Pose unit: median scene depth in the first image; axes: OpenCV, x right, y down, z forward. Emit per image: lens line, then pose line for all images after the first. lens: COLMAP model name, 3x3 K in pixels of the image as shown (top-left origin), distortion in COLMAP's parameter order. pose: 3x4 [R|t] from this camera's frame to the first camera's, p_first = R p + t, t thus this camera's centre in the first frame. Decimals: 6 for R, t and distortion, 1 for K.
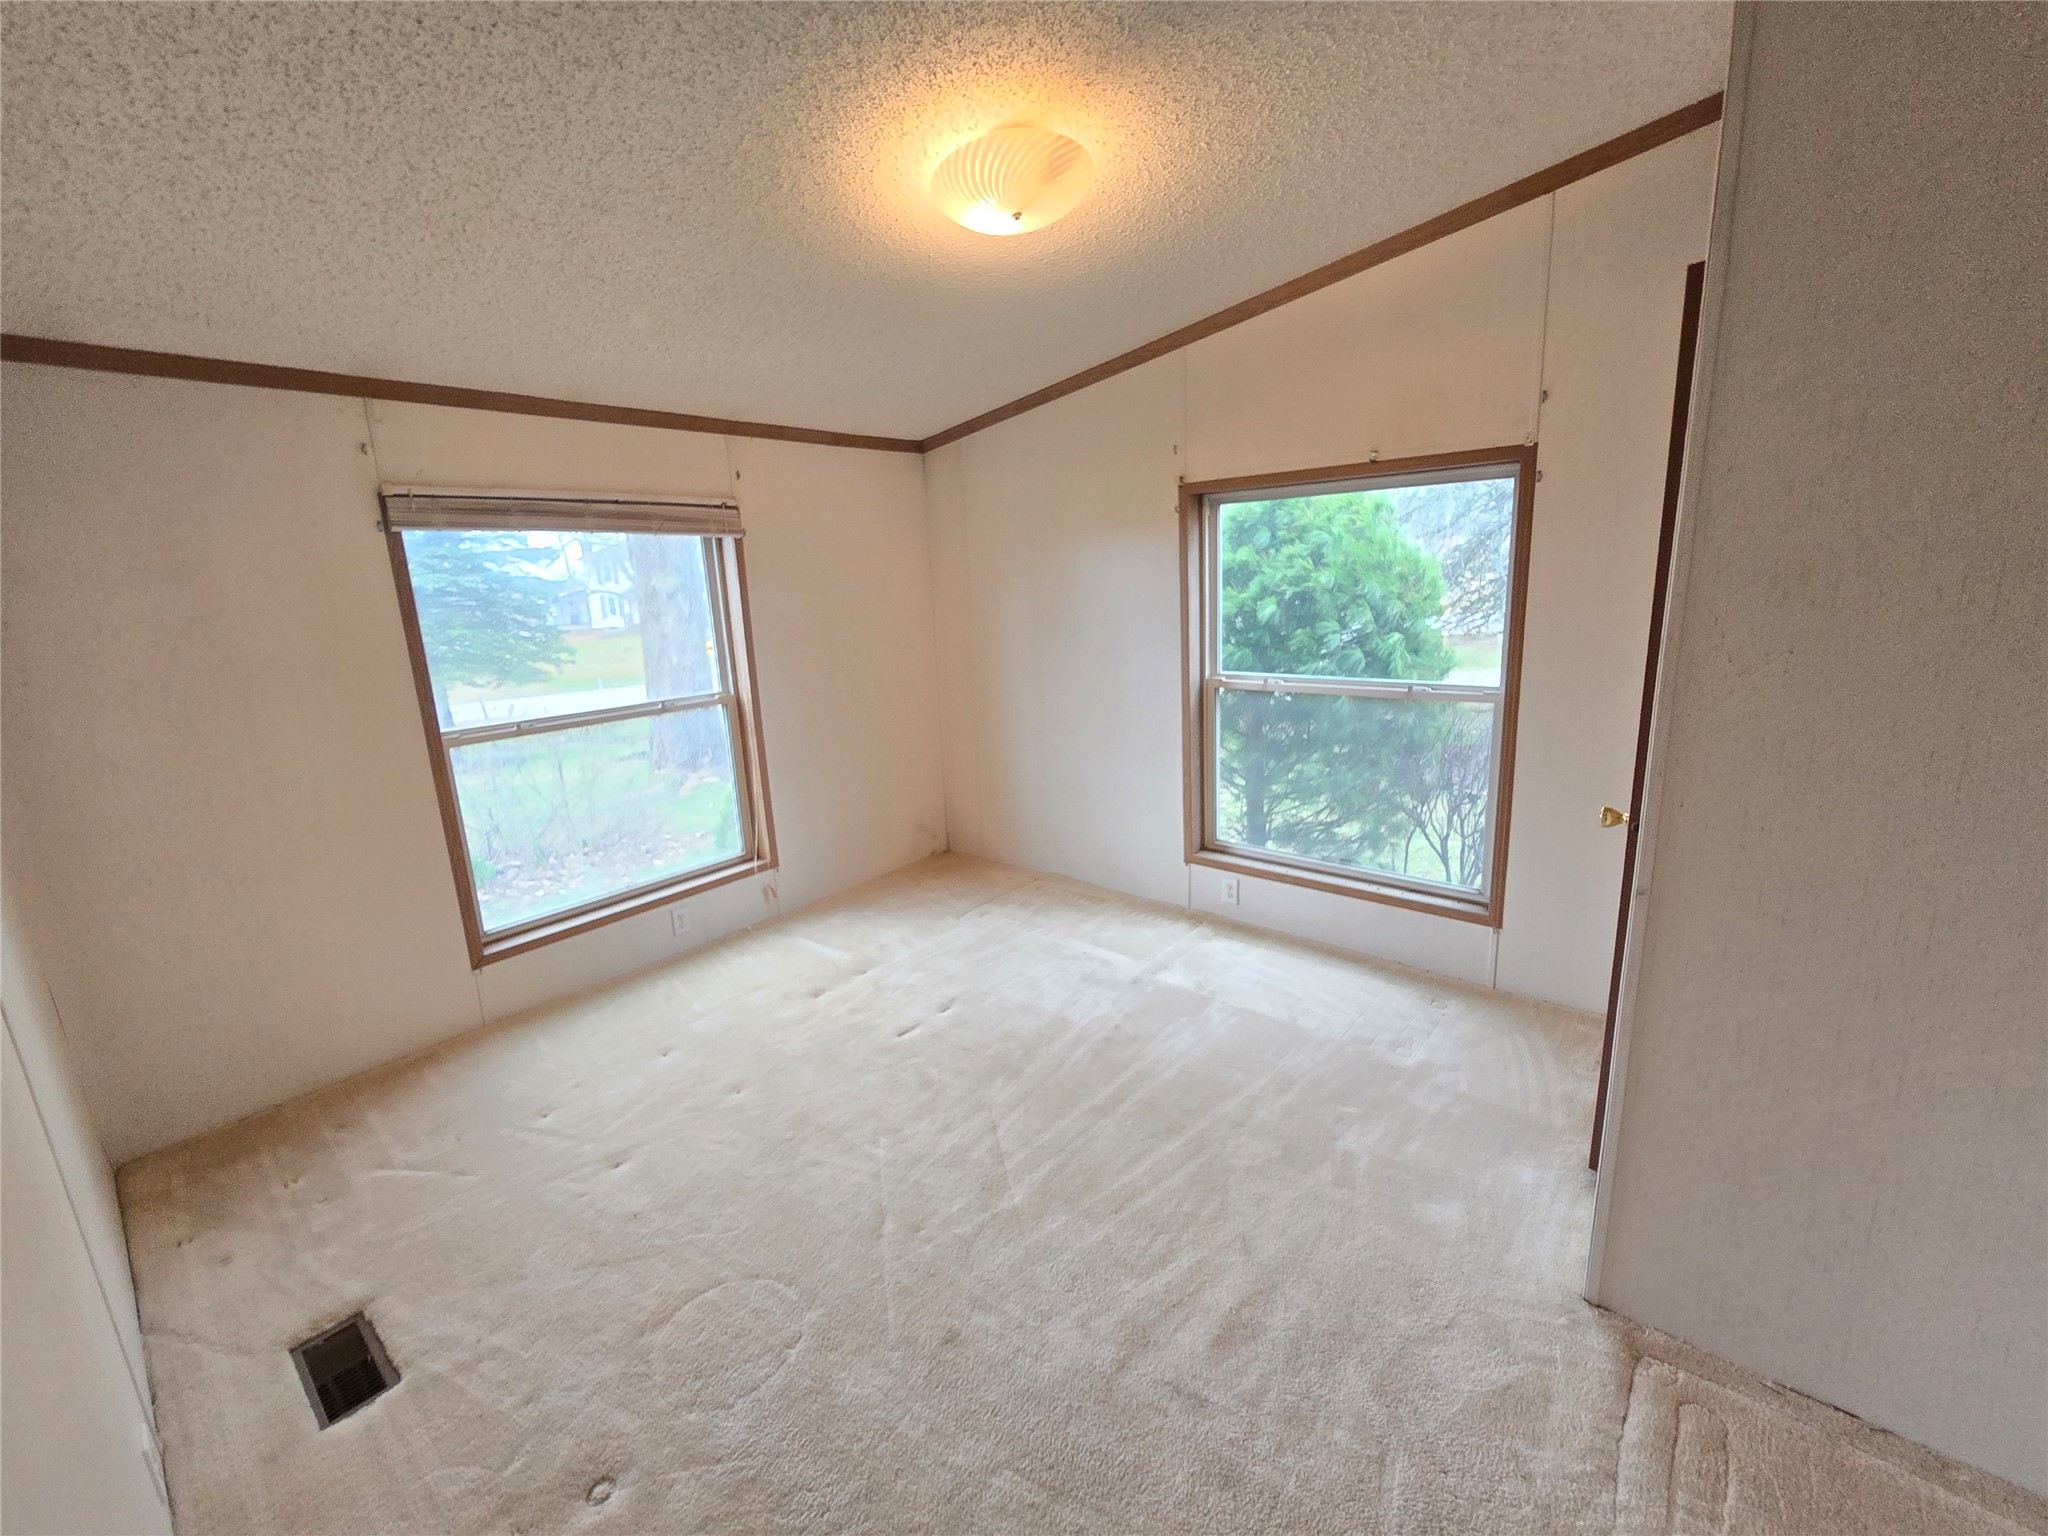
lens RADIAL K [[833.3, 0, 1021.1], [0, 833.3, 759.9], [0, 0, 1]] dist [0.003757, 0.001128]
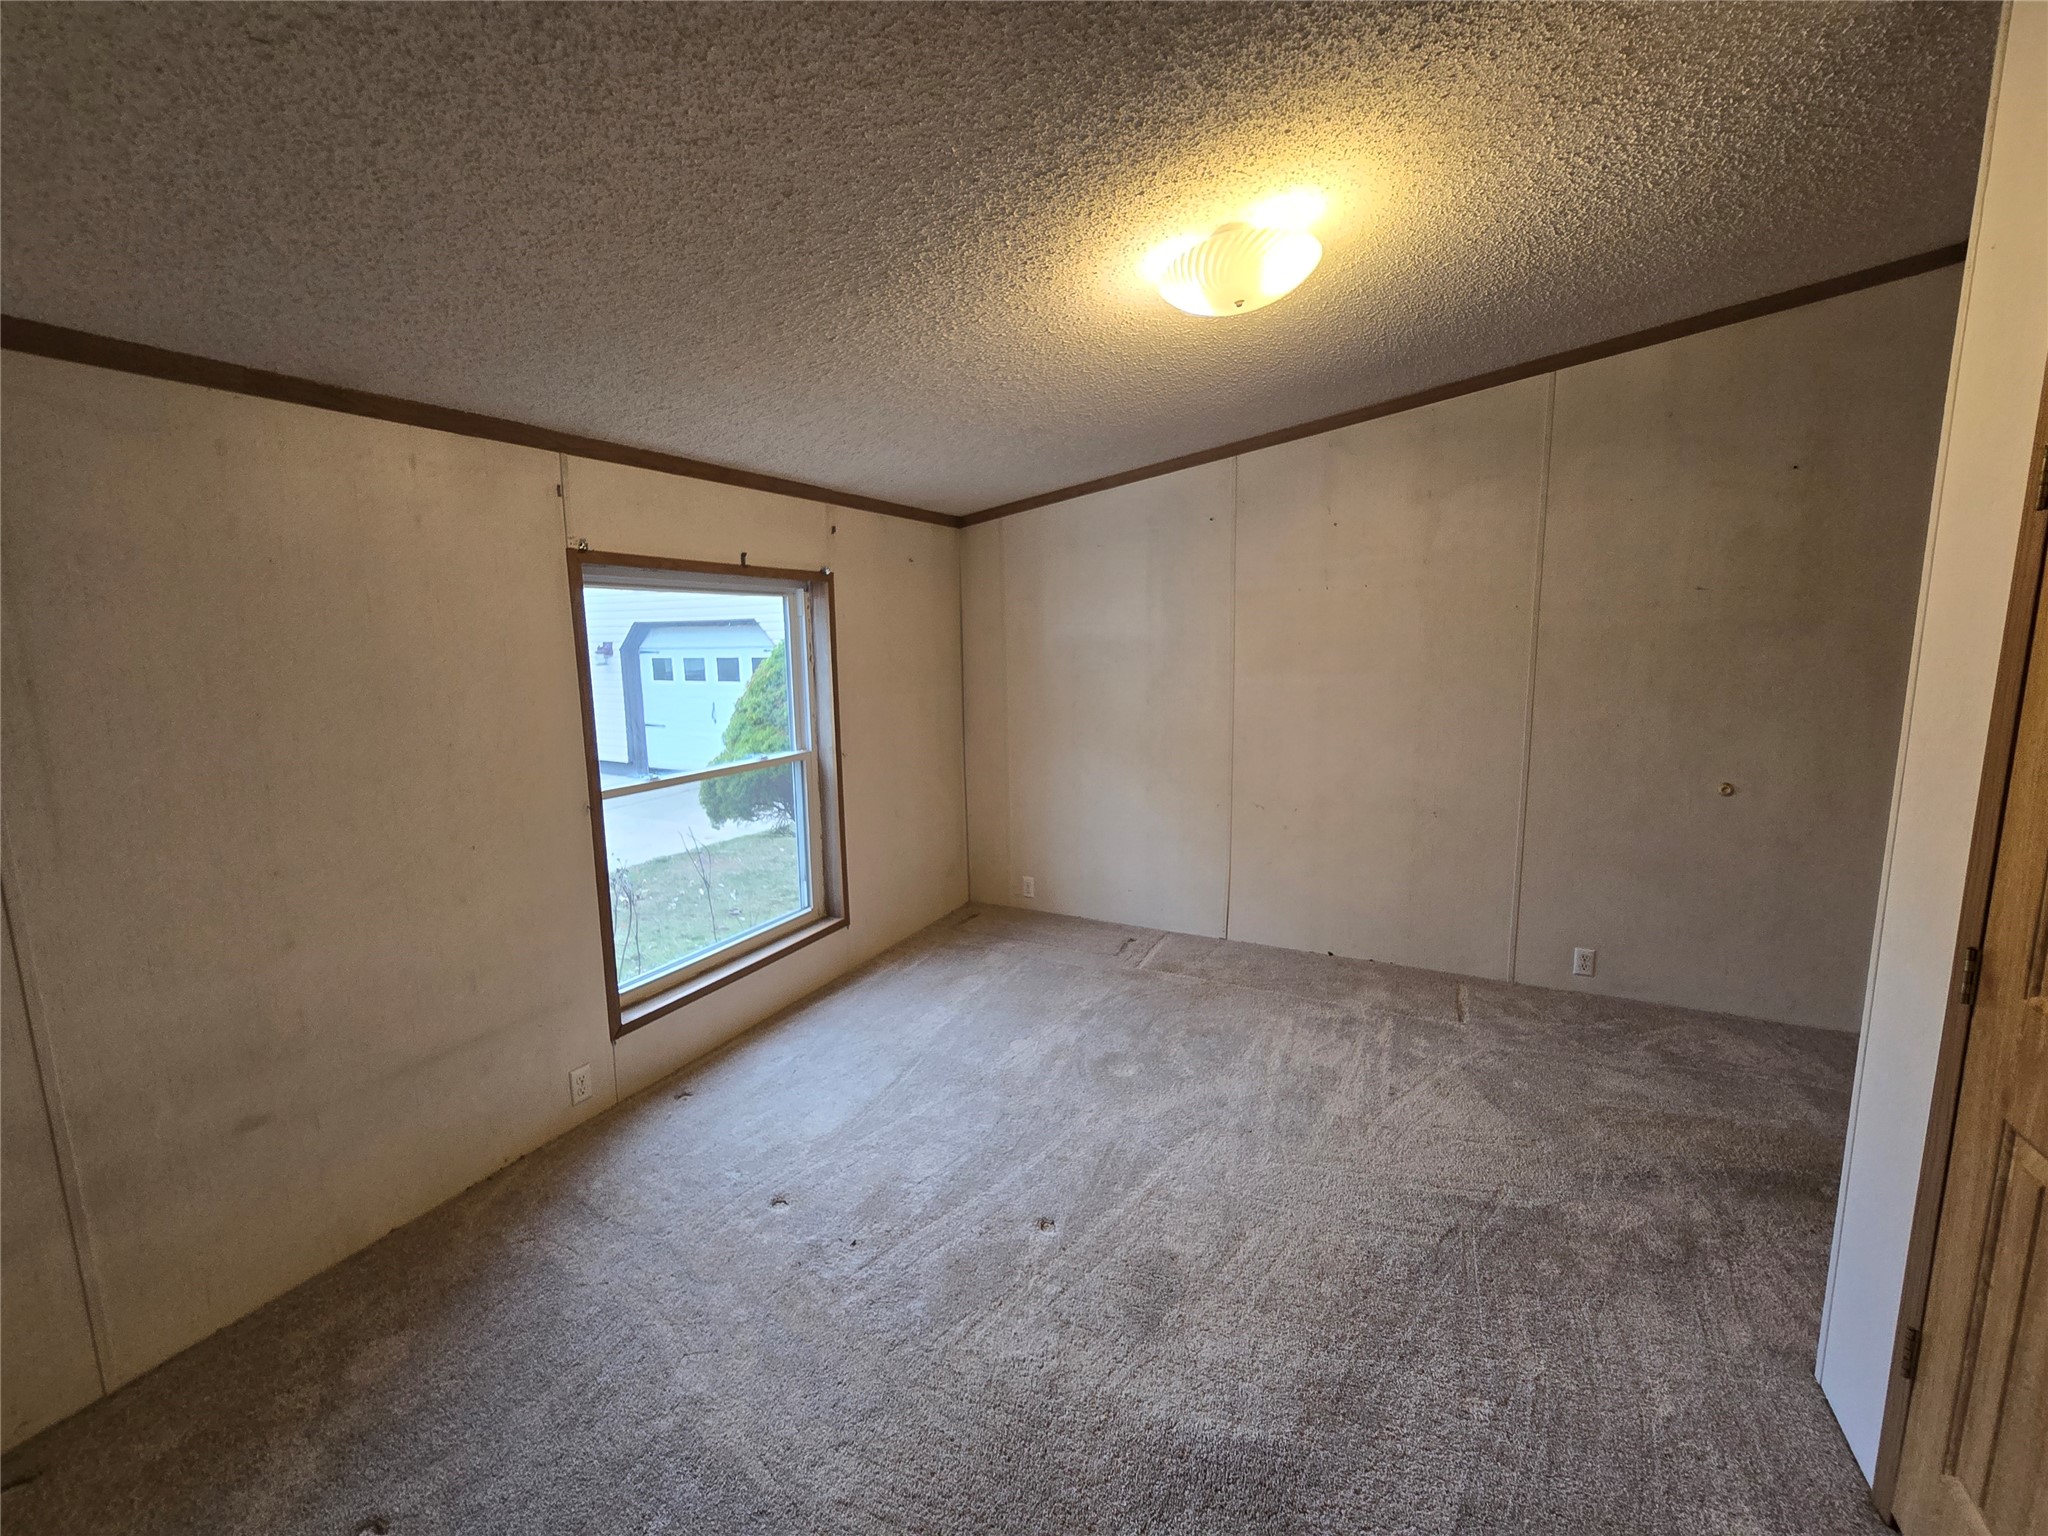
lens RADIAL K [[833.3, 0, 1021.1], [0, 833.3, 770.2], [0, 0, 1]] dist [0.003757, 0.001128]
pose [[0.975852, -0.007001, 0.218319, -0.527334], [0.020011, 0.998149, -0.057435, 0.009655], [-0.217513, 0.060417, 0.974186, -0.067891]]
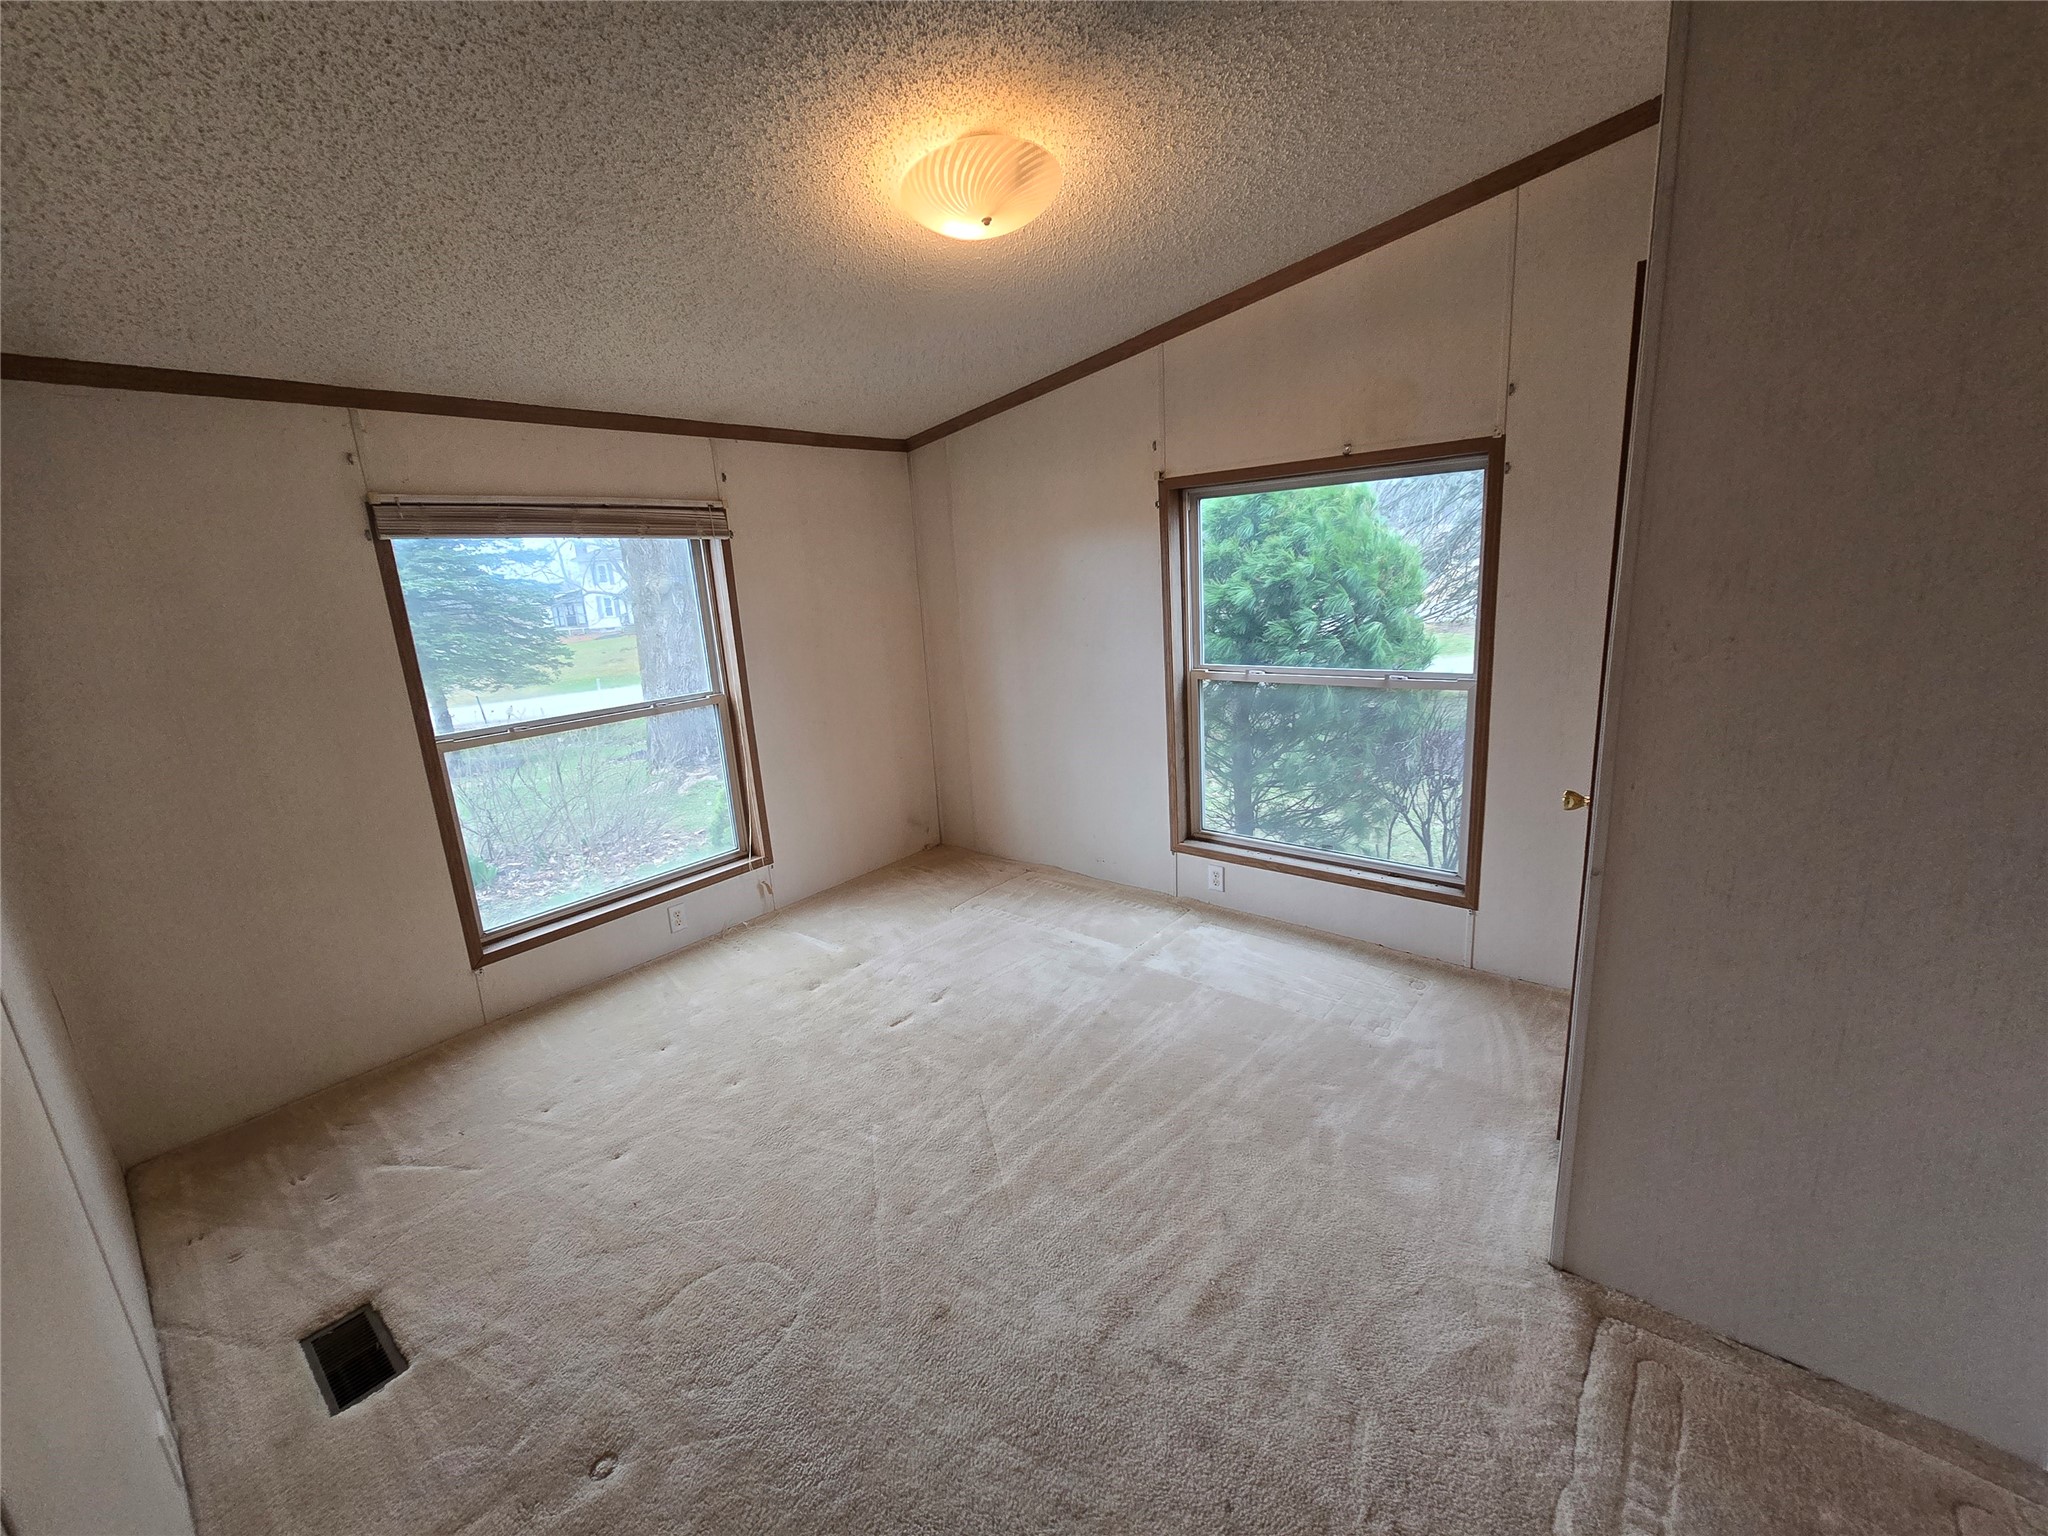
lens RADIAL K [[833.3, 0, 1033.5], [0, 833.3, 761.2], [0, 0, 1]] dist [0.003757, 0.001128]
pose [[0.999827, -0.017685, 0.005805, 0.033179], [0.017614, 0.999773, 0.012015, -0.003525], [-0.006016, -0.011910, 0.999911, -0.025424]]
